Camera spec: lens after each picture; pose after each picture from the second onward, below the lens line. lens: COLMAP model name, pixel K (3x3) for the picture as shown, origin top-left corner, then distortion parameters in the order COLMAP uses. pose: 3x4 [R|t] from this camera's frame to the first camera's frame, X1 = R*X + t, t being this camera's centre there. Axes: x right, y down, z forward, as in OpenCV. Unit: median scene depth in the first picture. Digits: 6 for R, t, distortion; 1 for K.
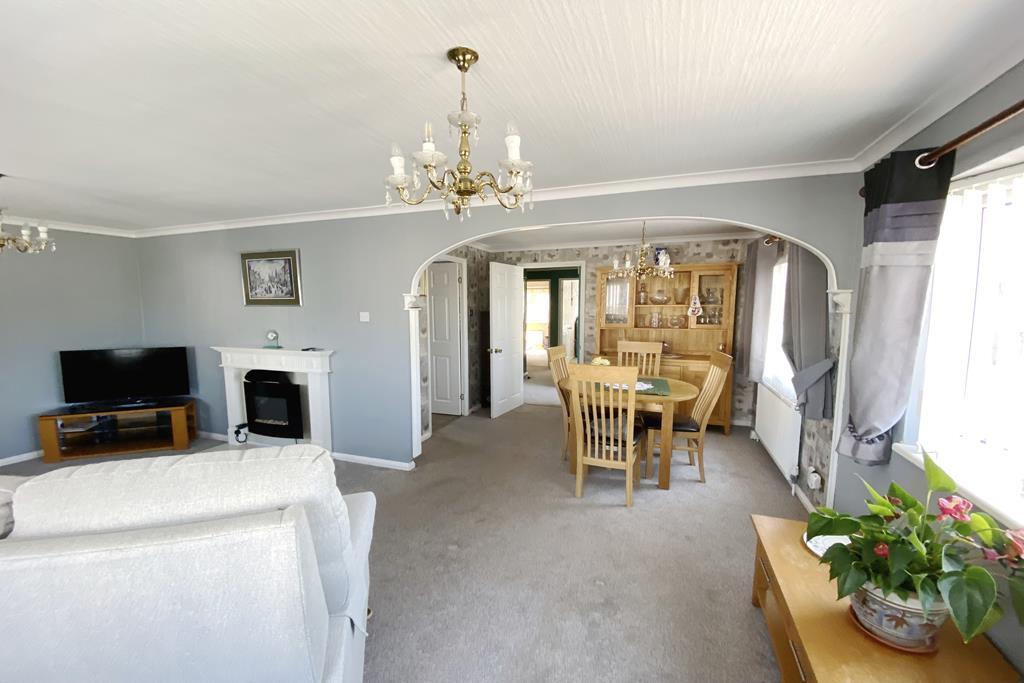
lens RADIAL K [[411.7, 0, 508.6], [0, 411.7, 349.3], [0, 0, 1]] dist [0.018331, -0.019648]
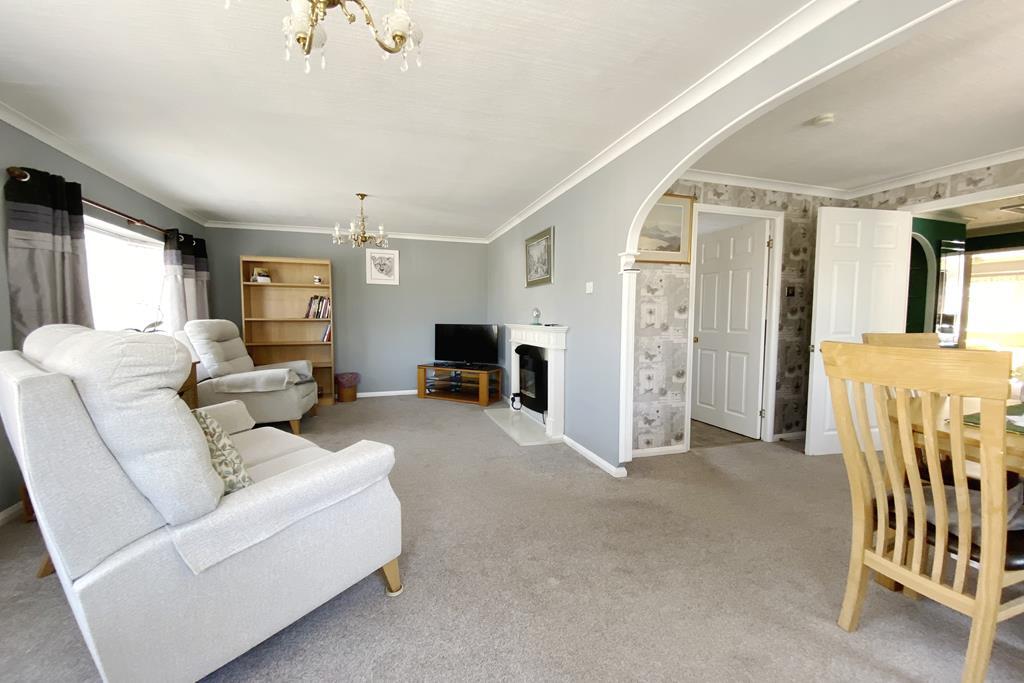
lens RADIAL K [[411.7, 0, 508.6], [0, 411.7, 349.3], [0, 0, 1]] dist [0.018331, -0.019648]
pose [[0.614274, 0.065103, -0.786403, 0.221590], [-0.091633, 0.995734, 0.010856, 0.052986], [0.783755, 0.065392, 0.617618, 0.298927]]
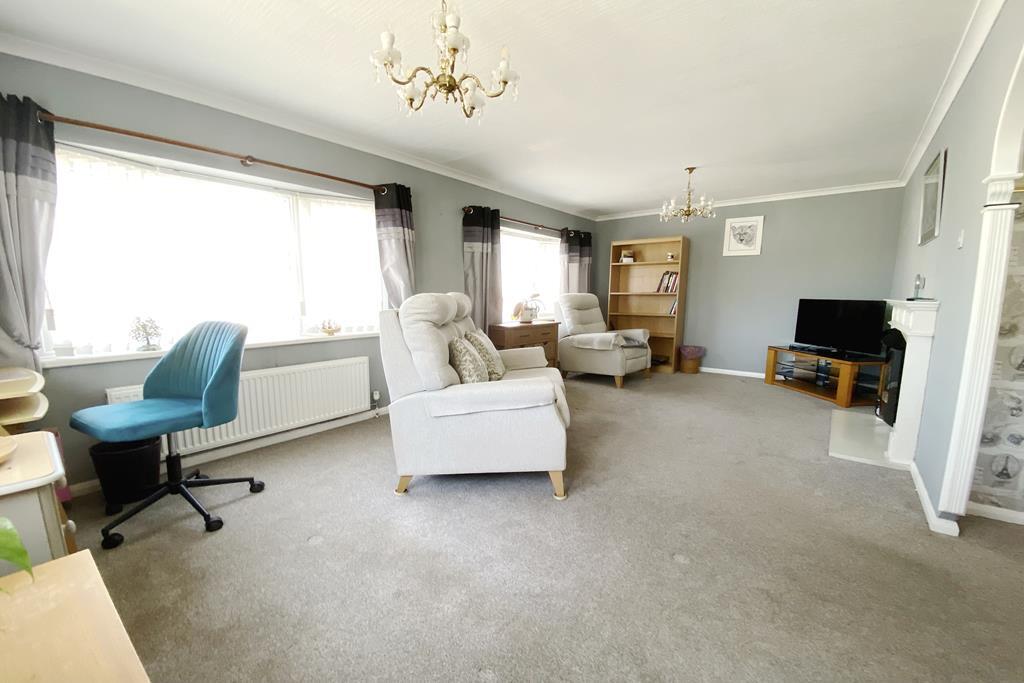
lens RADIAL K [[407.5, 0, 506.8], [0, 407.5, 354.6], [0, 0, 1]] dist [0.031476, -0.024365]
pose [[-0.314634, 0.140544, -0.938751, 0.345748], [-0.108212, 0.977219, 0.182572, 0.036116], [0.943025, 0.159027, -0.292258, 0.551012]]
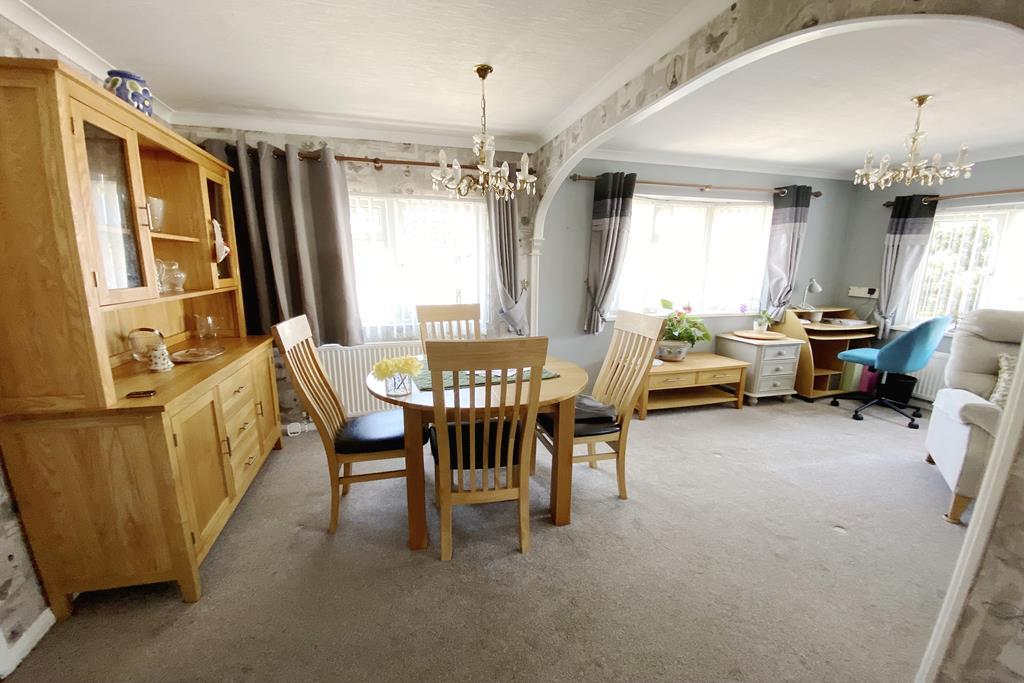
lens RADIAL K [[407.5, 0, 506.8], [0, 407.5, 354.6], [0, 0, 1]] dist [0.031476, -0.024365]
pose [[-0.584217, -0.173392, 0.792859, -0.212985], [0.086568, 0.958025, 0.273301, -0.096215], [-0.806967, 0.228303, -0.544685, 1.211586]]
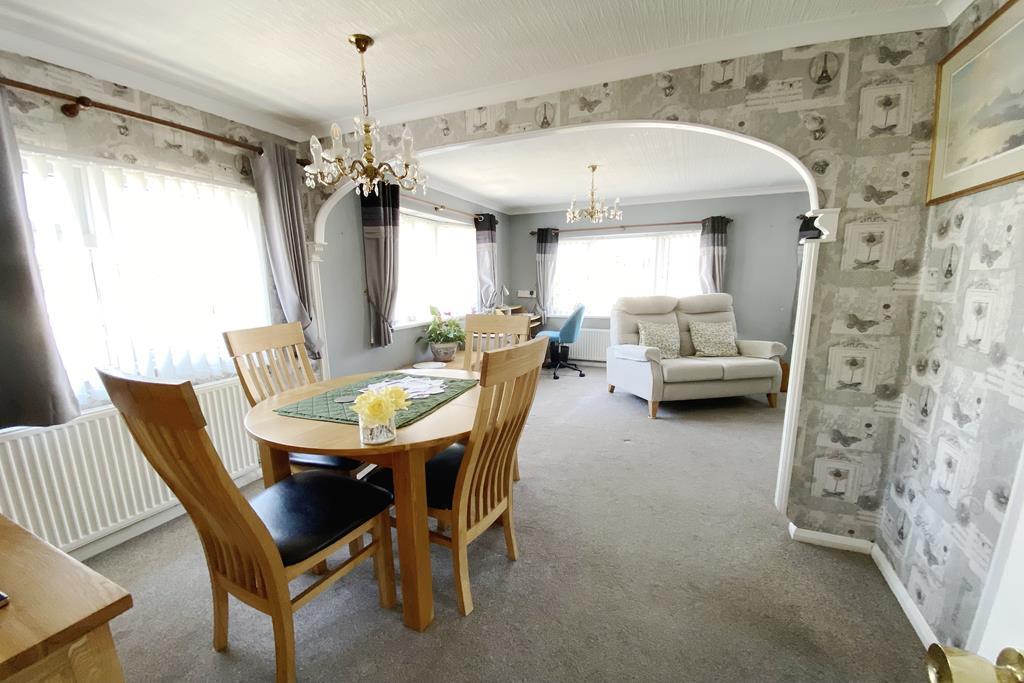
lens RADIAL K [[412.4, 0, 502.2], [0, 412.4, 353.2], [0, 0, 1]] dist [0.018555, -0.019862]
pose [[-0.996860, -0.001073, 0.079179, 0.096706], [0.021497, 0.958690, 0.283640, -0.103657], [-0.076213, 0.284451, -0.955656, 1.377724]]
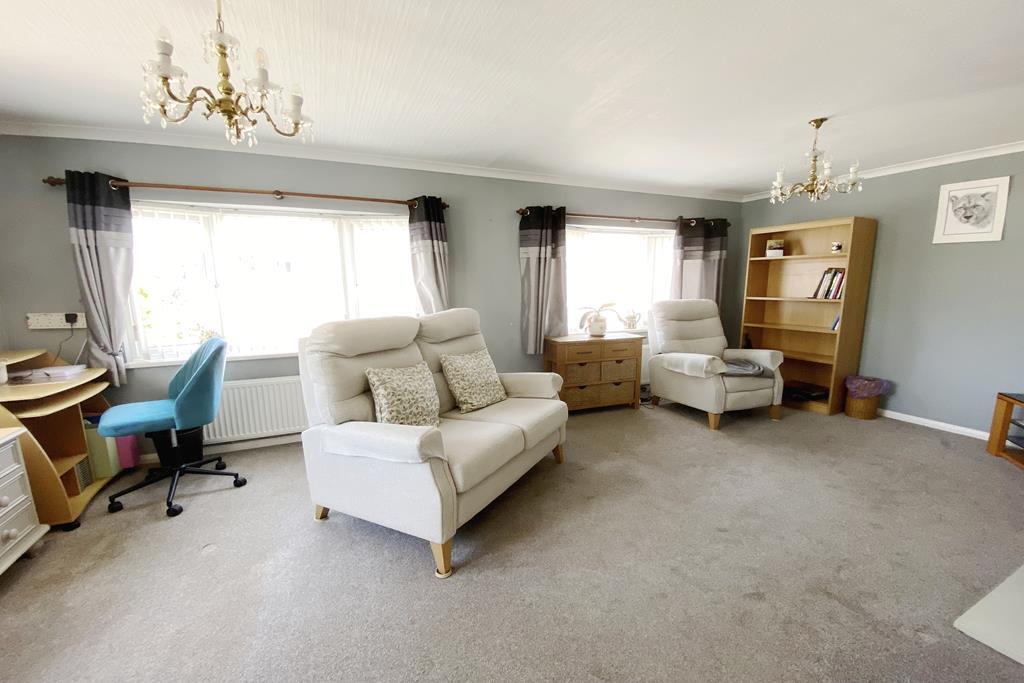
lens RADIAL K [[409.4, 0, 511.7], [0, 409.4, 356.8], [0, 0, 1]] dist [0.020409, -0.018877]
pose [[-0.715807, 0.128484, -0.686376, 0.060326], [-0.069087, 0.965074, 0.252704, -0.037509], [0.694872, 0.228307, -0.681930, 0.801354]]
